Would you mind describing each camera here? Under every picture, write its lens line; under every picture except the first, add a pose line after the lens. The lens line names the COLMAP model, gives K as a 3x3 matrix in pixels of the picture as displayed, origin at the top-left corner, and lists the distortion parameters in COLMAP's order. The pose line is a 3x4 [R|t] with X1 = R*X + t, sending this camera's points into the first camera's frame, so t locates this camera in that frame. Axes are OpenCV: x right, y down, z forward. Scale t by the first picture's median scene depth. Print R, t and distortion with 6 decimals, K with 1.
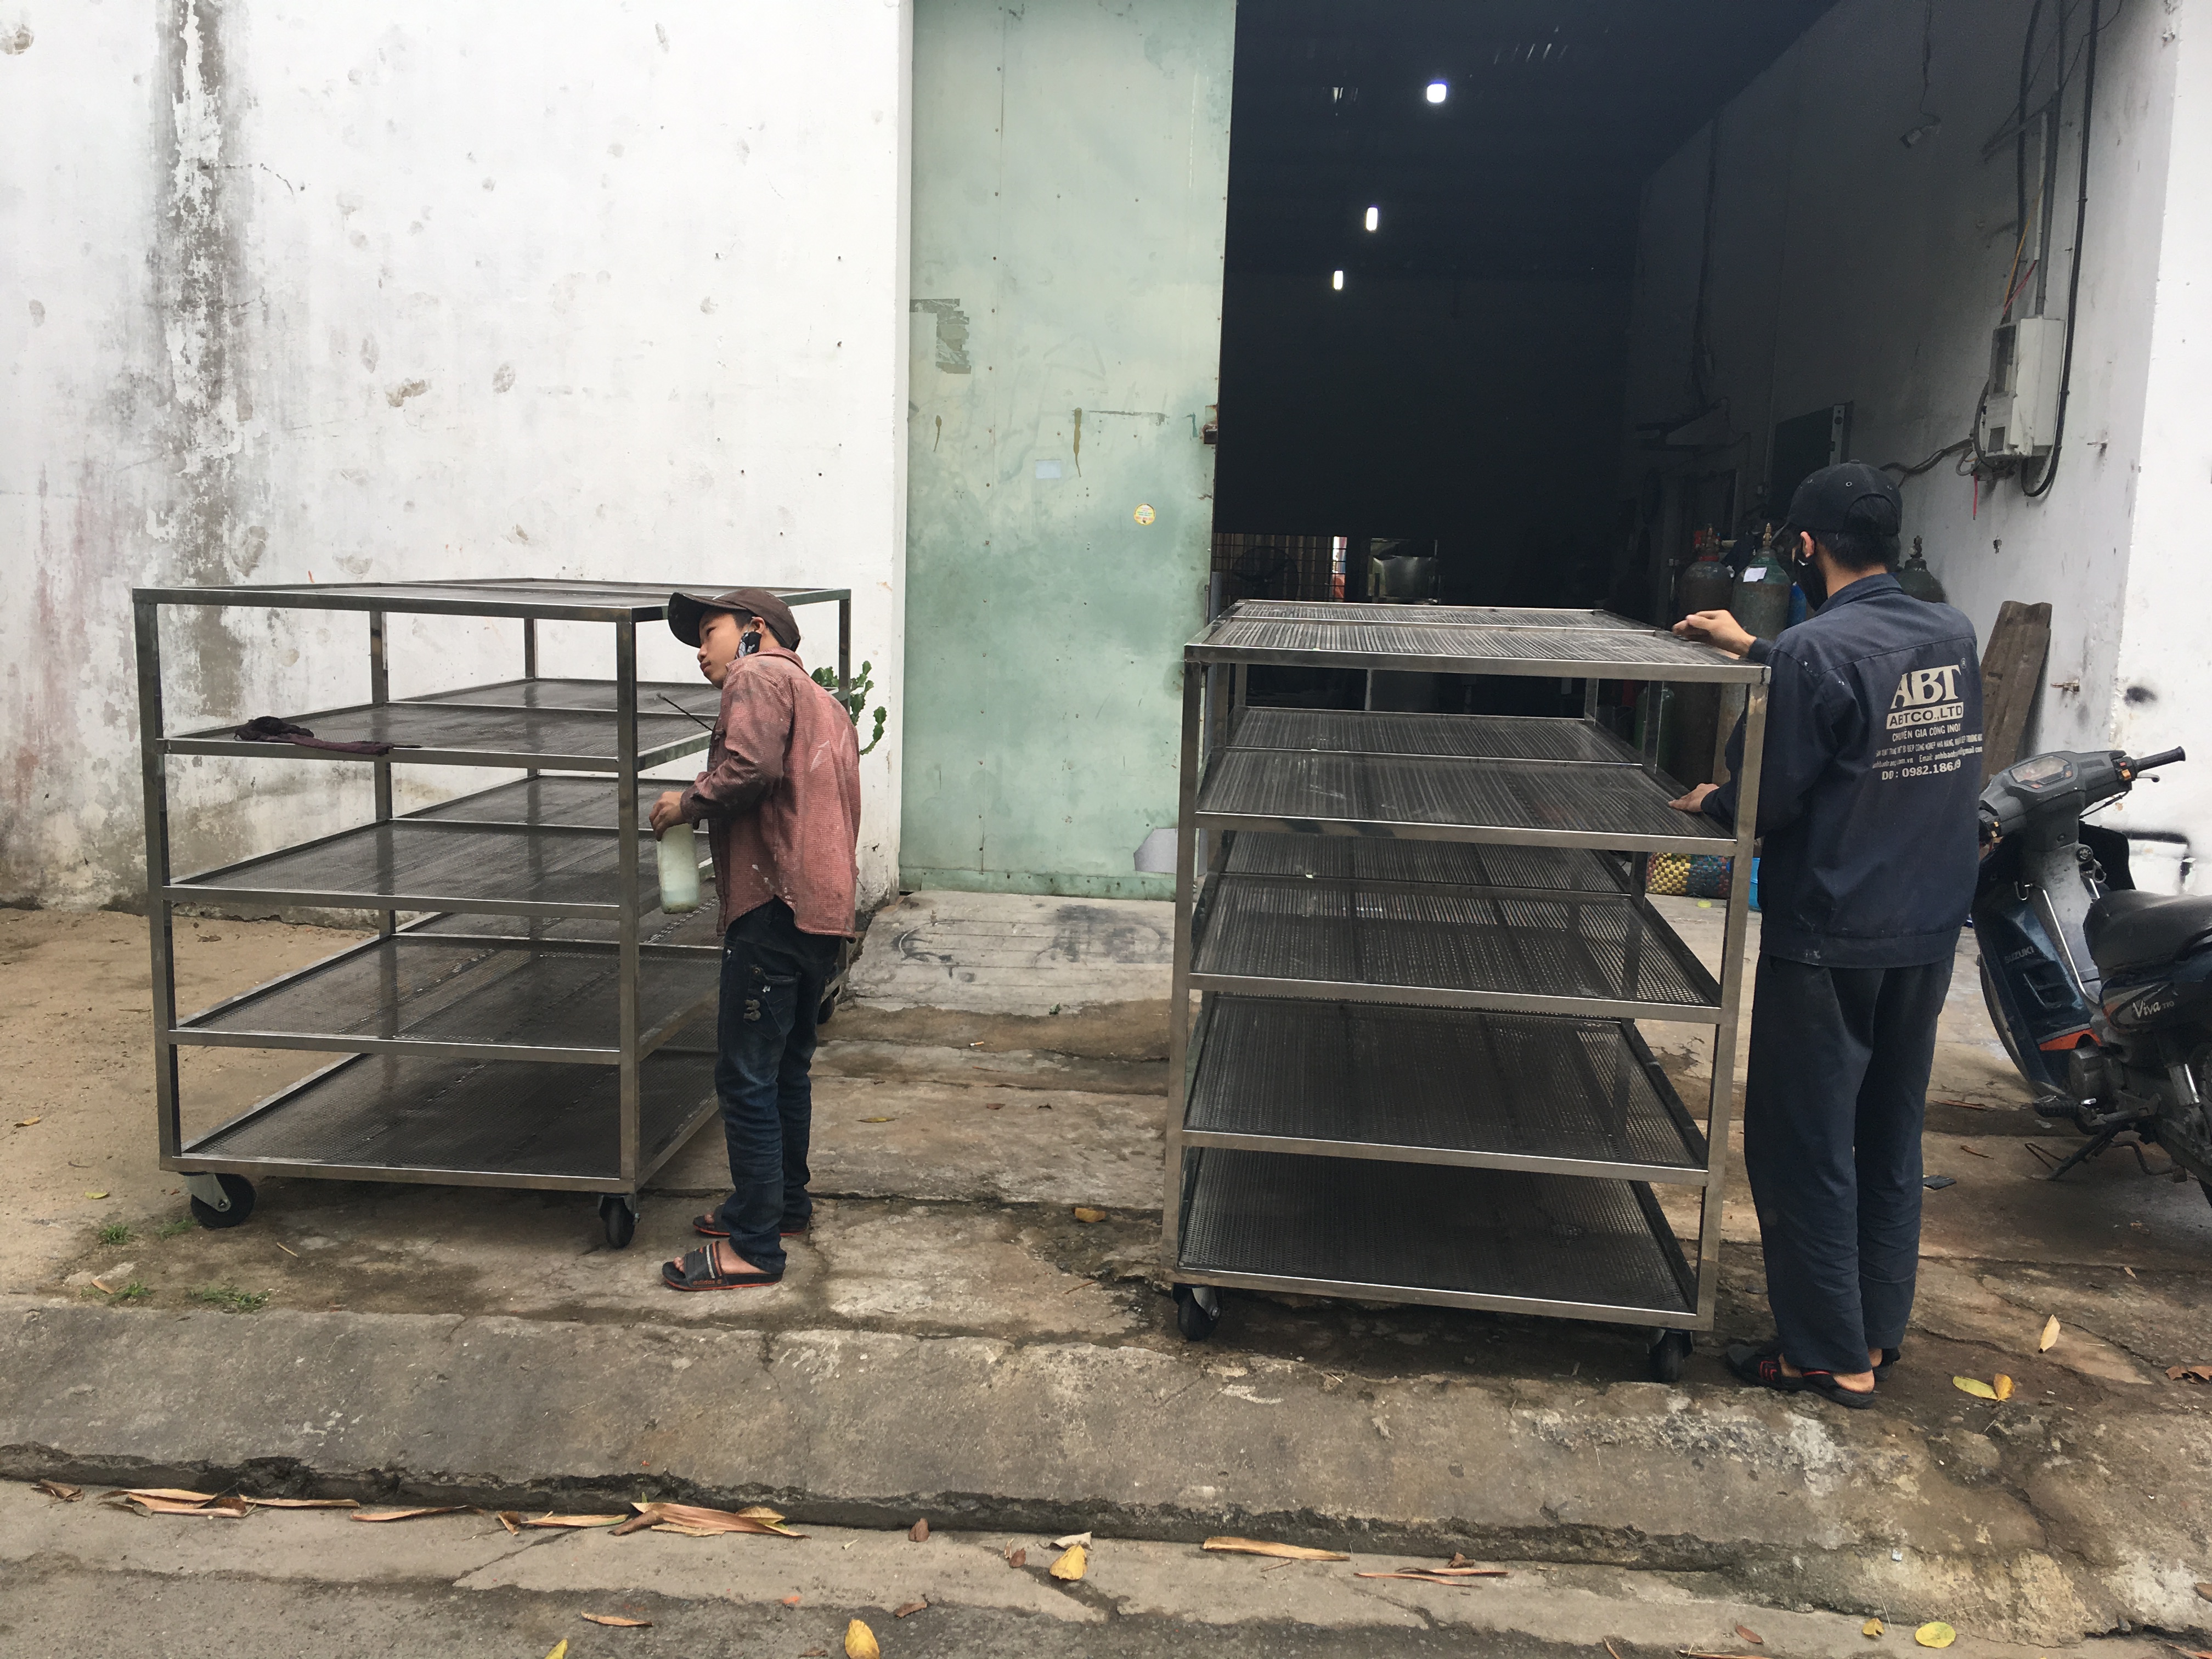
lens RADIAL K [[1993.7, 0, 1171.2], [0, 1993.7, 838.3], [0, 0, 1]] dist [0.196311, -0.345334]
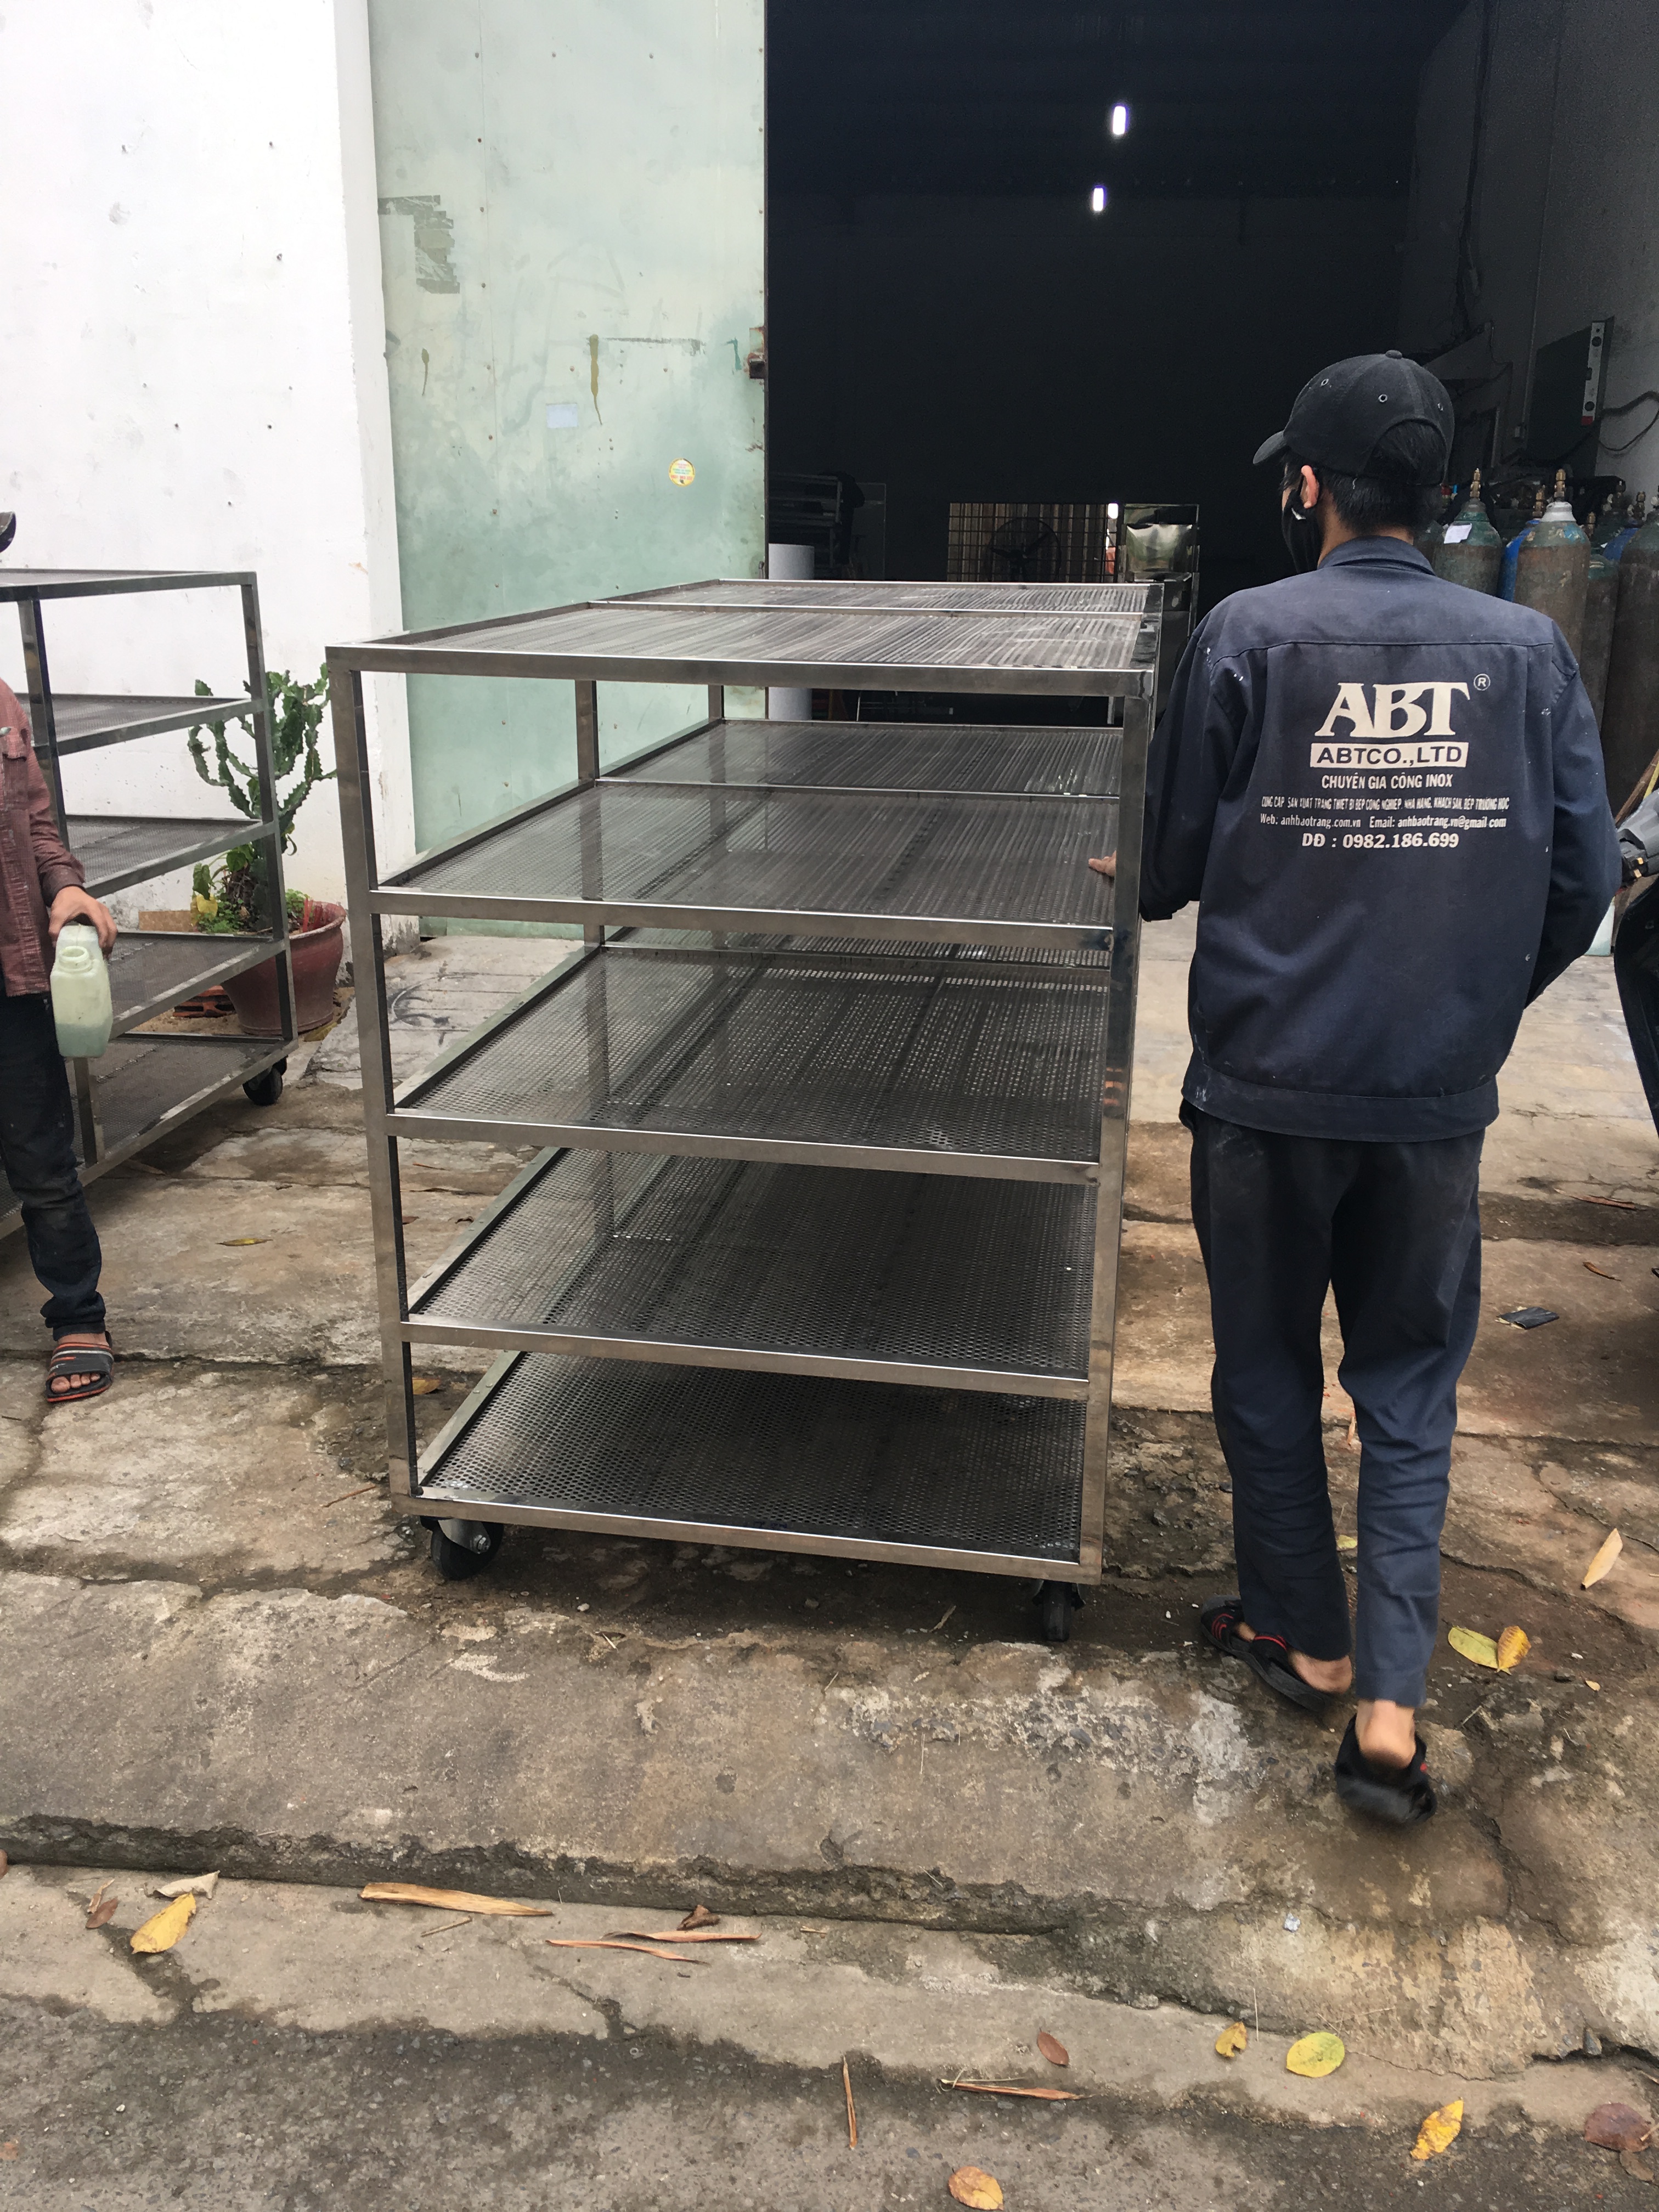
lens RADIAL K [[1993.7, 0, 829.5], [0, 1993.7, 1106.0], [0, 0, 1]] dist [0.196311, -0.345334]
pose [[0.996824, -0.003126, -0.079575, 0.237110], [0.014091, 0.990387, 0.137606, -0.039933], [0.078379, -0.138290, 0.987285, 0.291187]]
